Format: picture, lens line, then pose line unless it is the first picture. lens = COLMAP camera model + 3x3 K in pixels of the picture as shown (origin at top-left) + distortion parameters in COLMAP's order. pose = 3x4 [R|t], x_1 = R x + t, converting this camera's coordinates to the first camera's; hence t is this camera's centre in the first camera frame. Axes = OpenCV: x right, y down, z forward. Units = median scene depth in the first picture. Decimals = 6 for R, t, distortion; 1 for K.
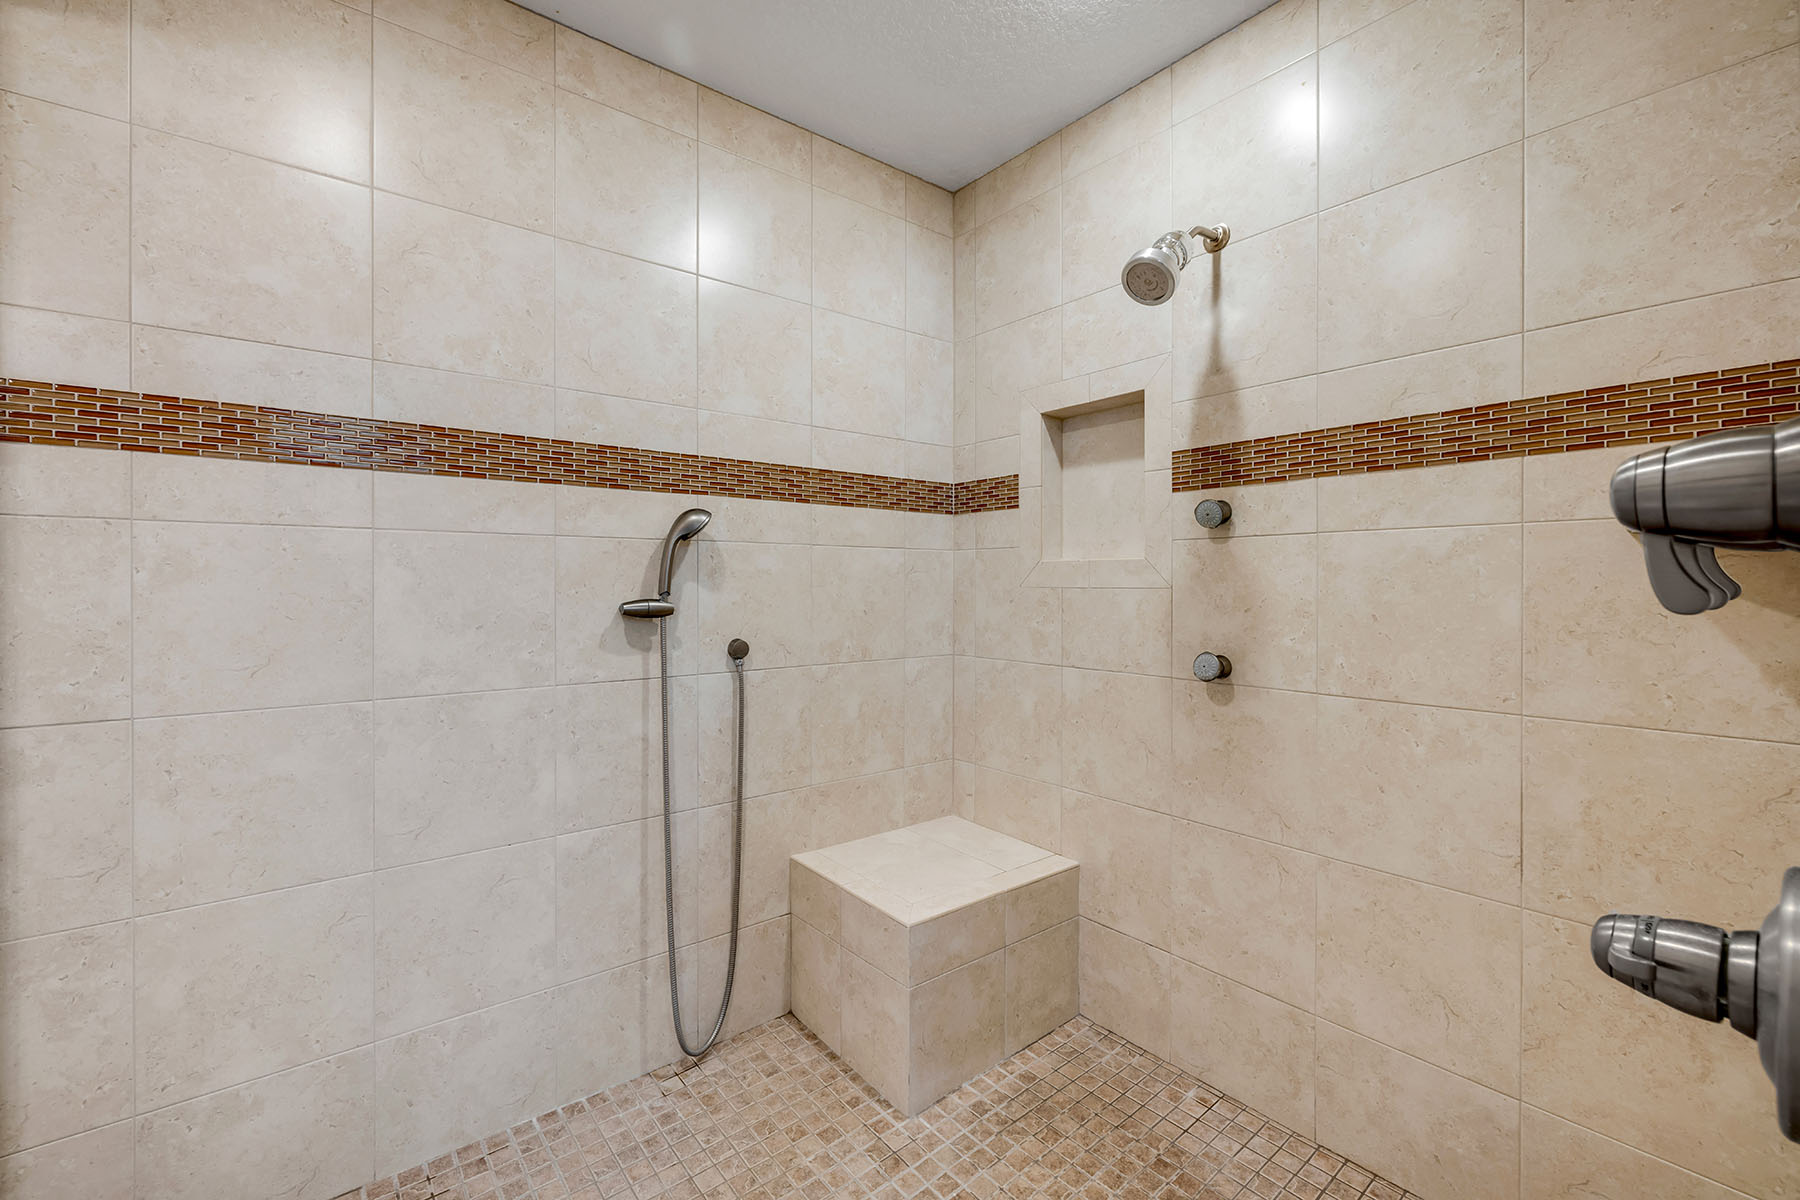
lens RADIAL K [[767.5, 0, 892.0], [0, 767.5, 587.4], [0, 0, 1]] dist [-0.001335, 0.000049]
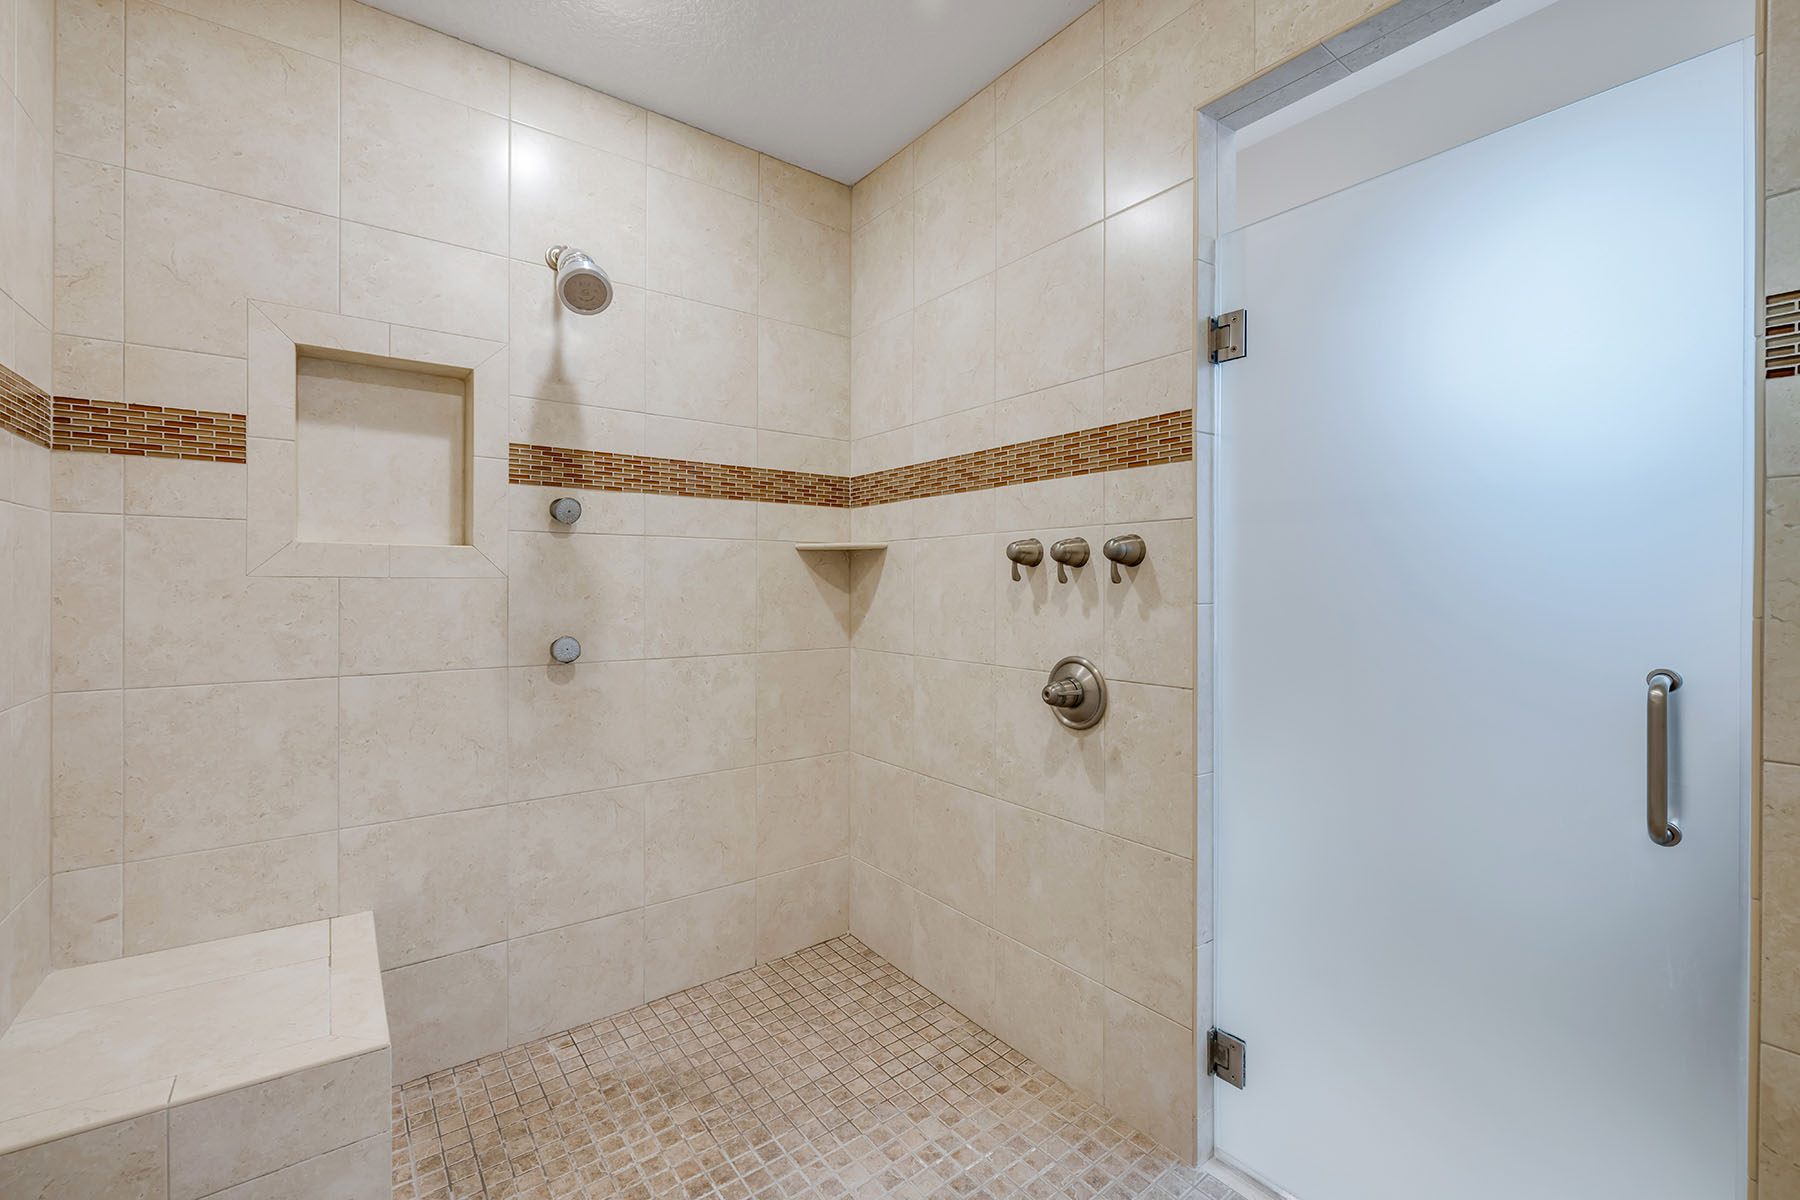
lens RADIAL K [[764.2, 0, 902.7], [0, 764.2, 590.3], [0, 0, 1]] dist [-0.001340, -0.000155]
pose [[0.018045, -0.009526, 0.999792, -0.668051], [0.002240, 0.999952, 0.009487, 0.009310], [-0.999835, 0.002068, 0.018065, 0.491505]]
